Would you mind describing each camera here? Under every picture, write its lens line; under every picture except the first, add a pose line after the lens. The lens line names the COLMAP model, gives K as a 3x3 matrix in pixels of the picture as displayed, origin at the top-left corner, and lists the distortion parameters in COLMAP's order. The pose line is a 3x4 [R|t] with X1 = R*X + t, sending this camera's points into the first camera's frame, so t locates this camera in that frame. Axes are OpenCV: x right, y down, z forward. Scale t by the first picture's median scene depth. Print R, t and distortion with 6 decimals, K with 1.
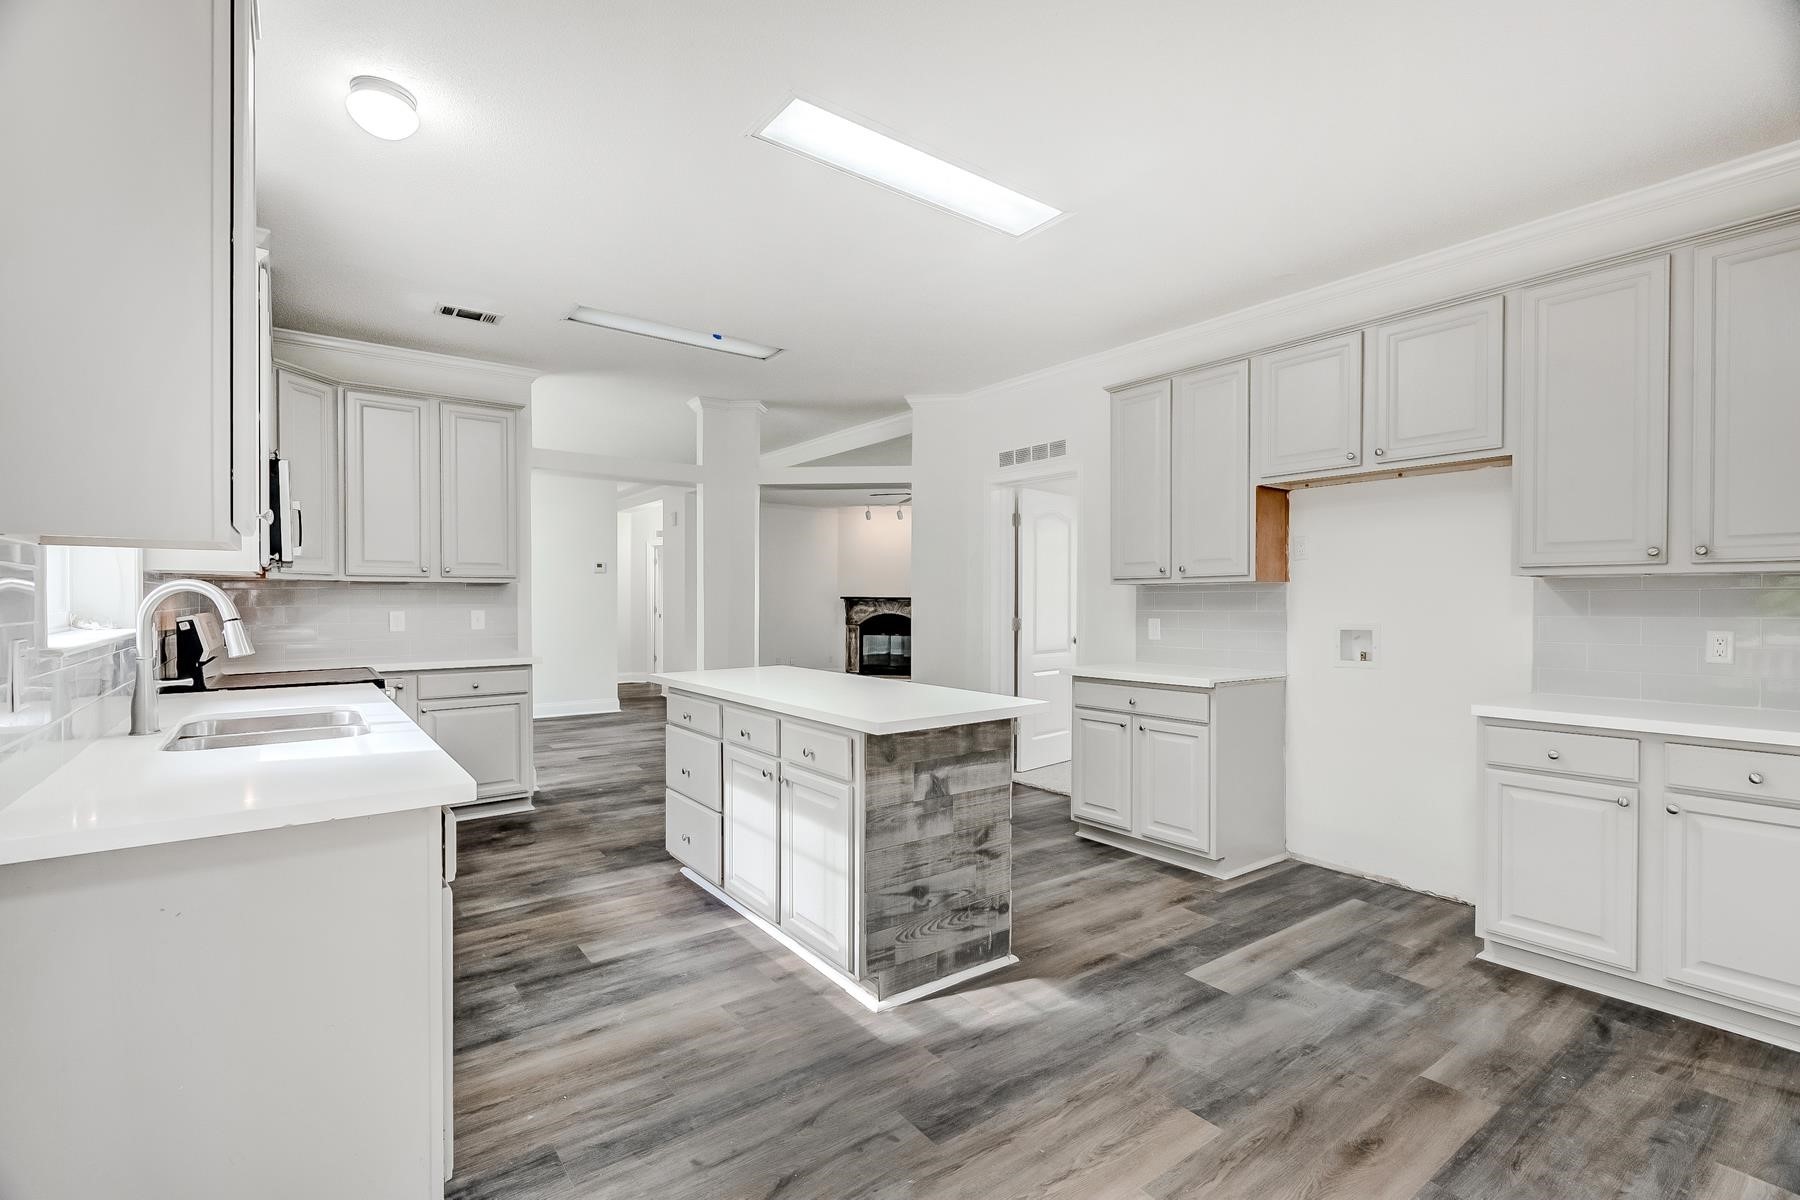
lens RADIAL K [[808.4, 0, 888.6], [0, 808.4, 607.6], [0, 0, 1]] dist [0.002949, -0.001493]
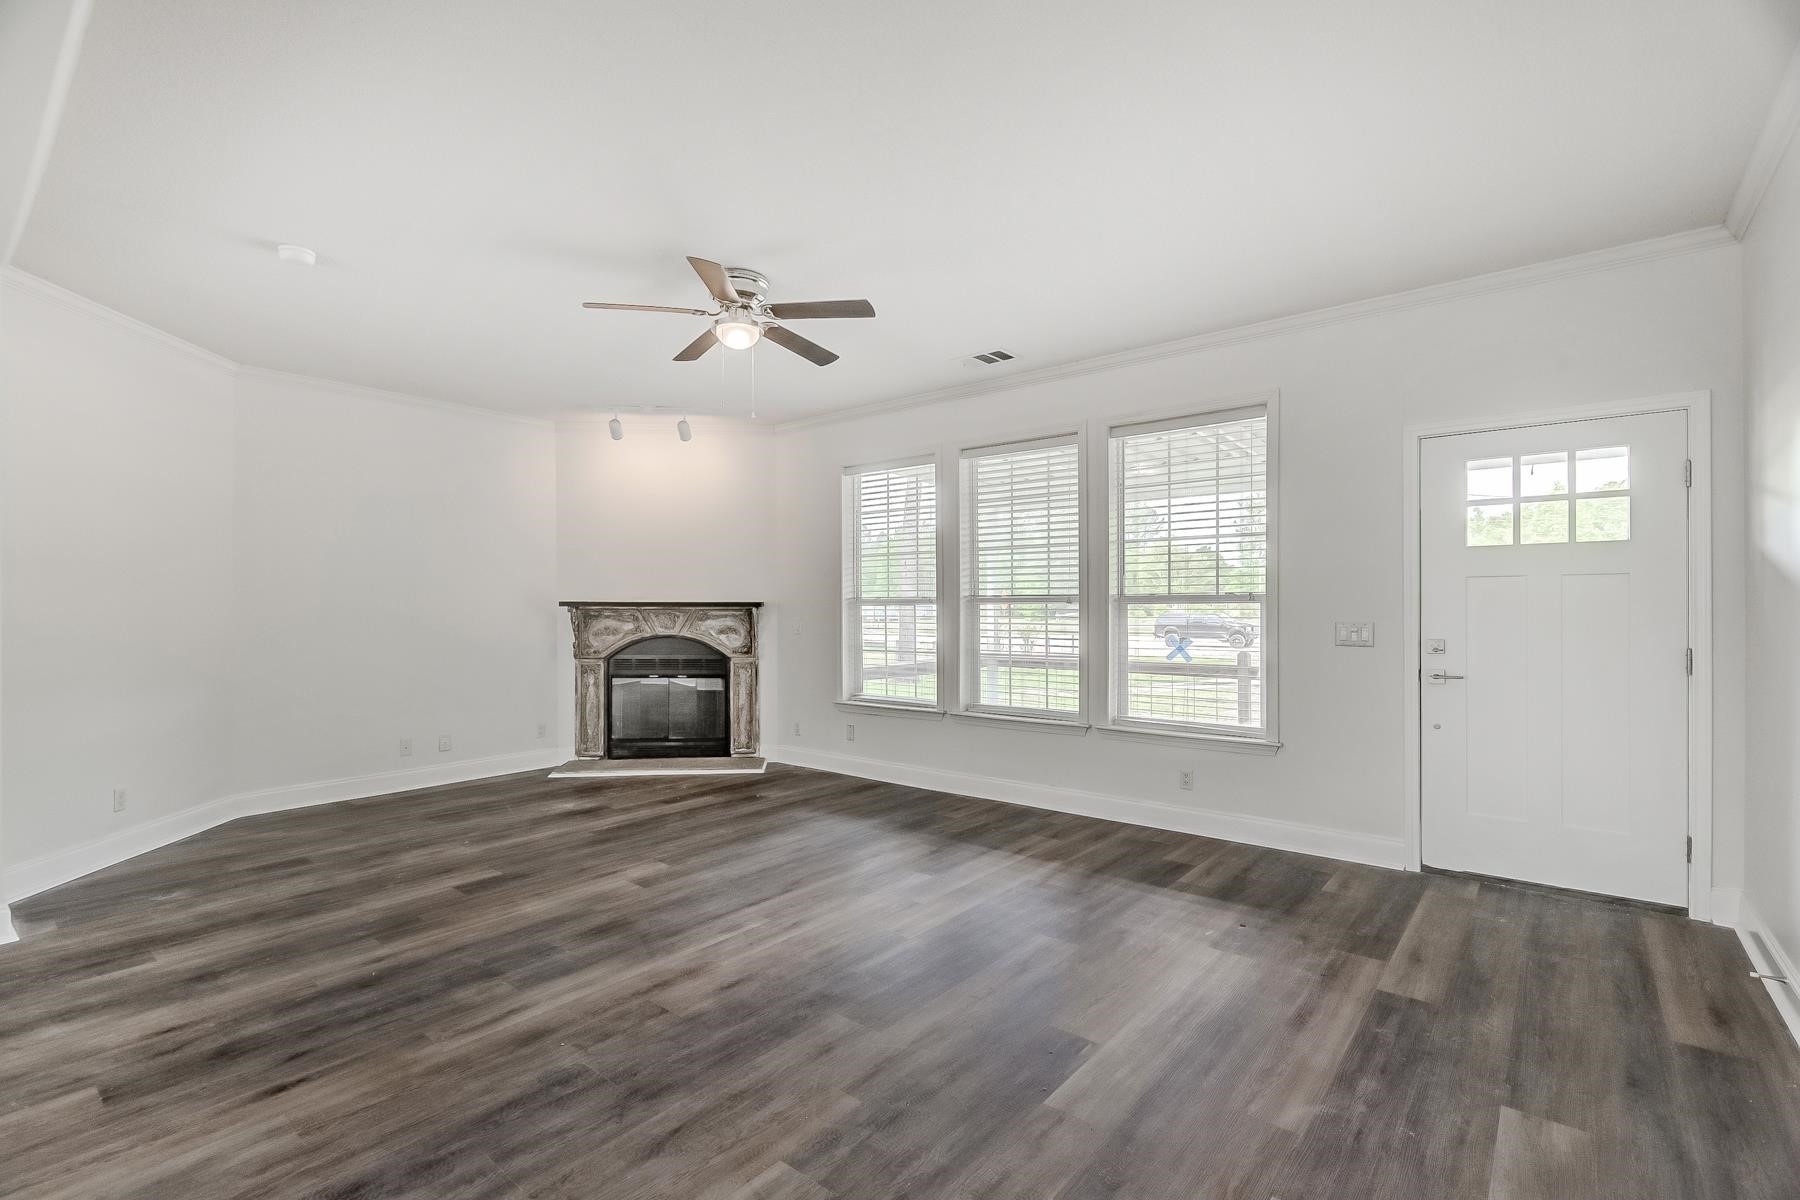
lens RADIAL K [[808.4, 0, 890.3], [0, 808.4, 610.9], [0, 0, 1]] dist [0.002949, -0.001493]
pose [[0.970181, -0.009716, 0.242185, 0.056267], [0.010094, 0.999949, -0.000321, -0.022161], [-0.242170, 0.002756, 0.970230, 1.955090]]
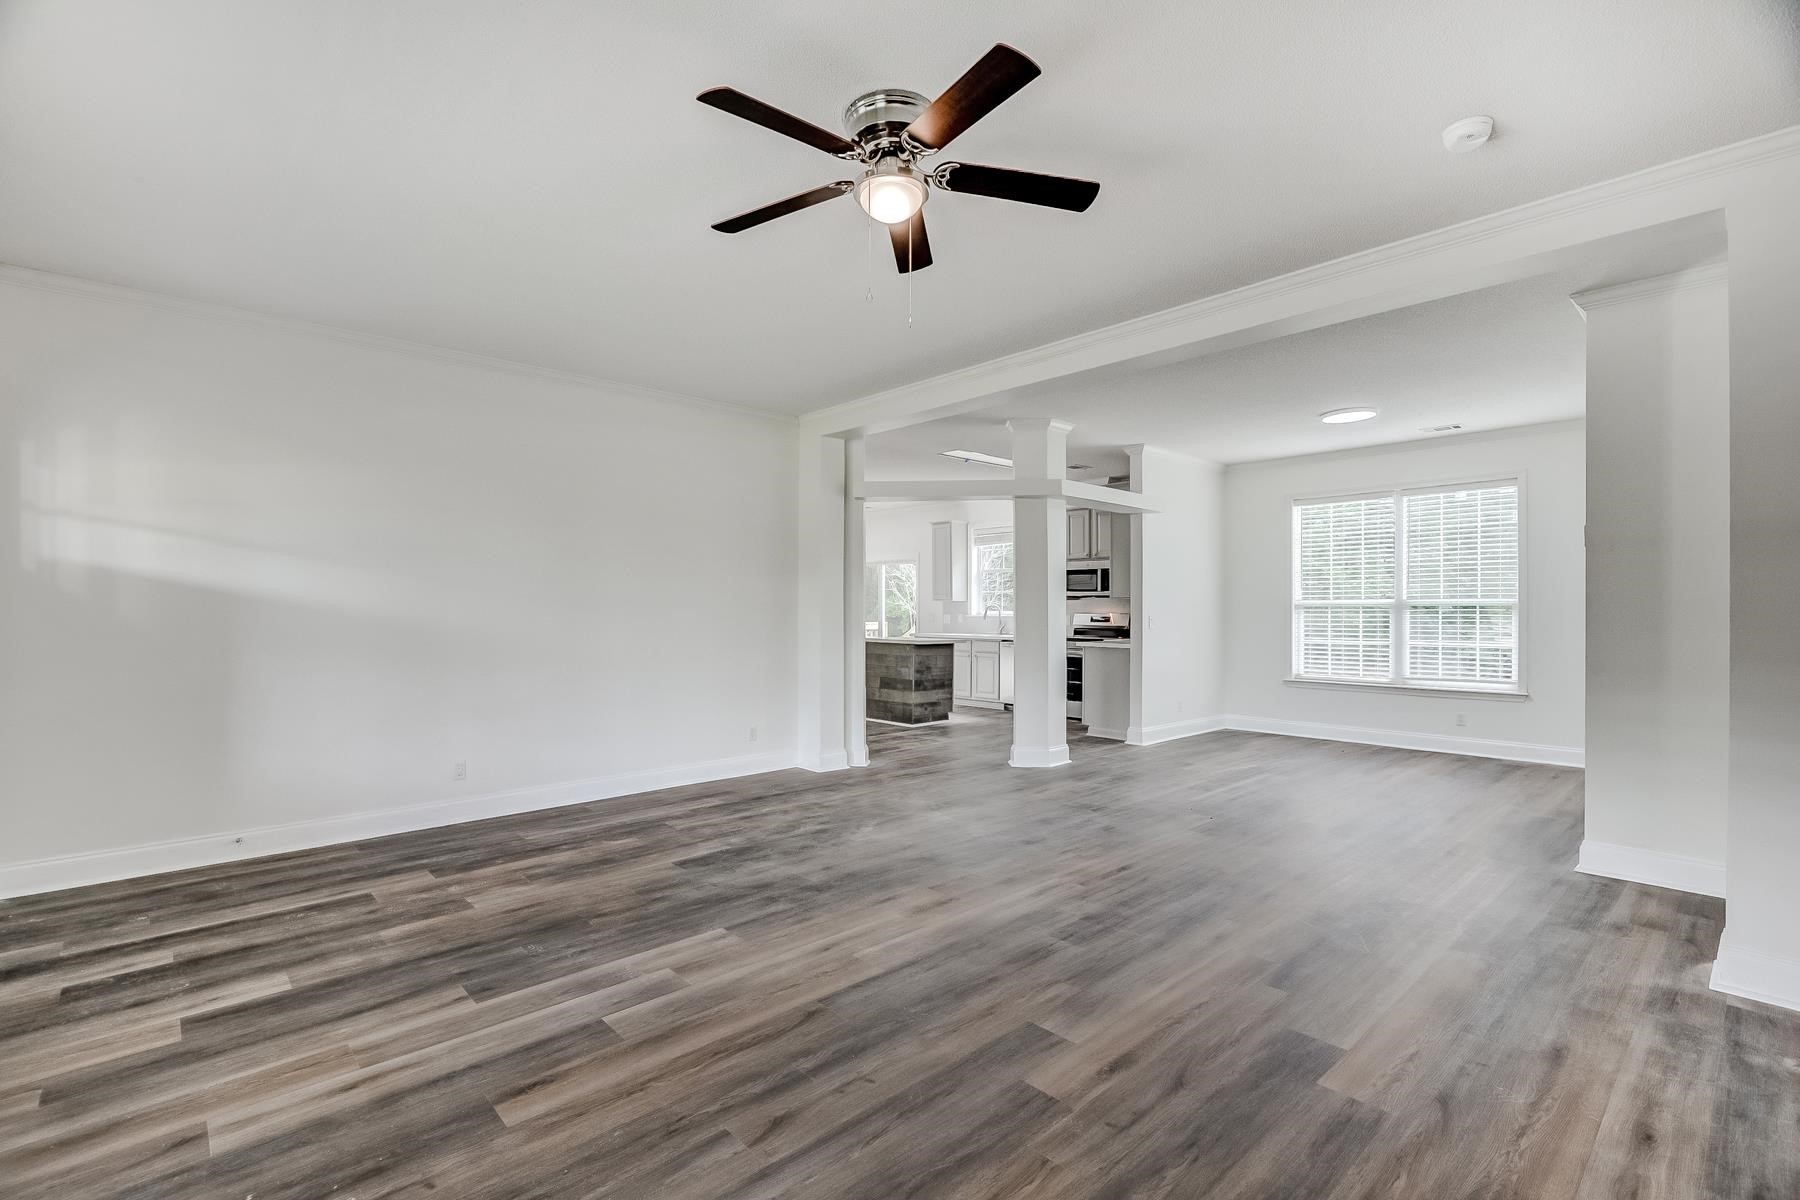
lens RADIAL K [[808.4, 0, 896.2], [0, 808.4, 605.0], [0, 0, 1]] dist [0.002949, -0.001493]
pose [[-0.993477, -0.004021, -0.113964, 0.201930], [-0.004634, 0.999976, 0.005116, -0.034734], [0.113941, 0.005610, -0.993472, 3.808824]]
